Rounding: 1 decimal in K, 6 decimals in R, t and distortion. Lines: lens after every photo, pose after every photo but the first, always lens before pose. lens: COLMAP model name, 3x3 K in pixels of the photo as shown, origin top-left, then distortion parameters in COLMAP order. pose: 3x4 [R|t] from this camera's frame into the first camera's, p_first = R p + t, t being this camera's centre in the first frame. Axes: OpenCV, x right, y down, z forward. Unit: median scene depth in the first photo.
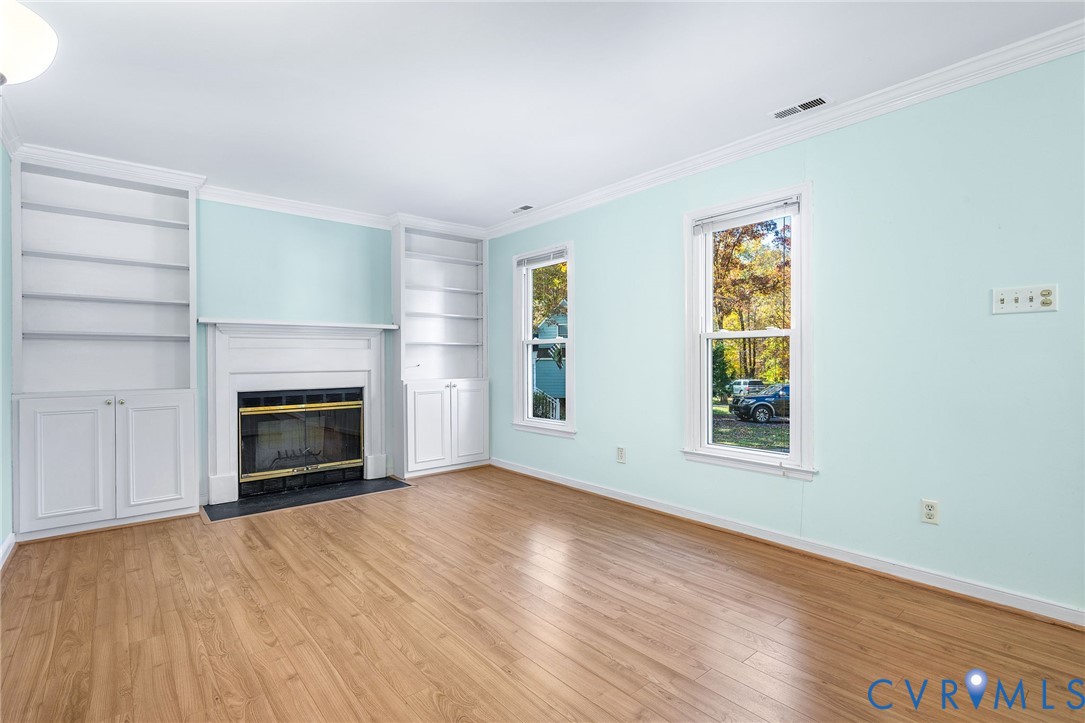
lens RADIAL K [[521.1, 0, 540.8], [0, 521.1, 361.2], [0, 0, 1]] dist [-0.008711, 0.000322]
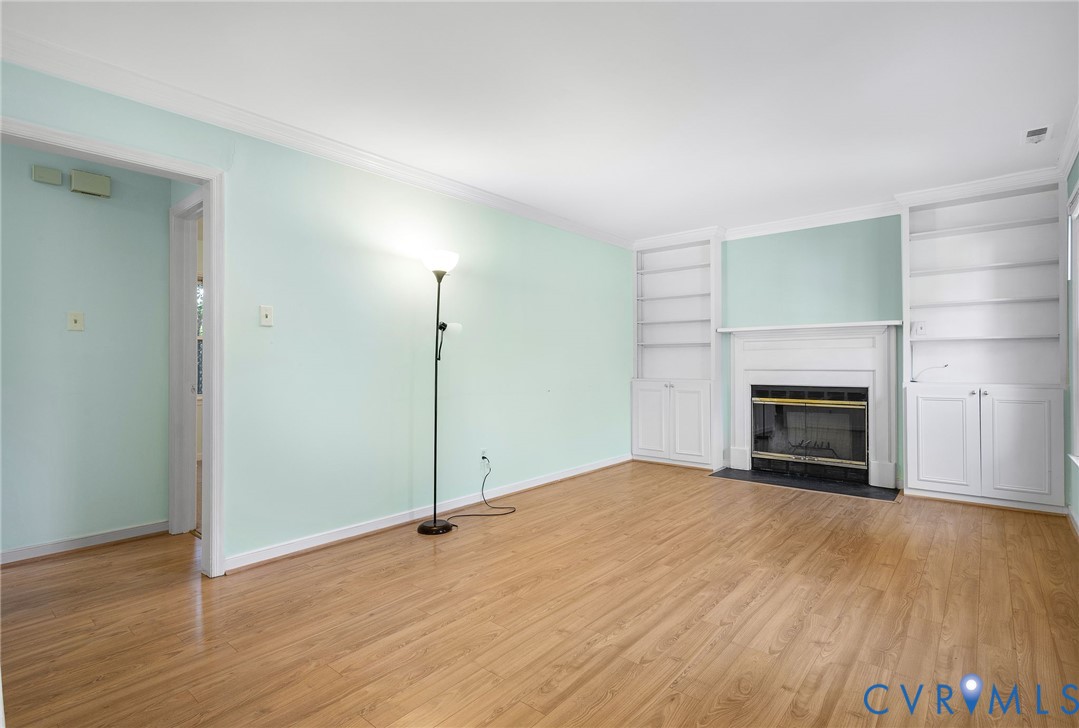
lens RADIAL K [[525.1, 0, 539.5], [0, 525.1, 358.2], [0, 0, 1]] dist [0.001317, 0.000478]
pose [[0.162516, -0.000803, -0.986706, 0.576181], [0.000806, 0.999999, -0.000681, -0.004572], [0.986705, -0.000684, 0.162517, 0.278400]]
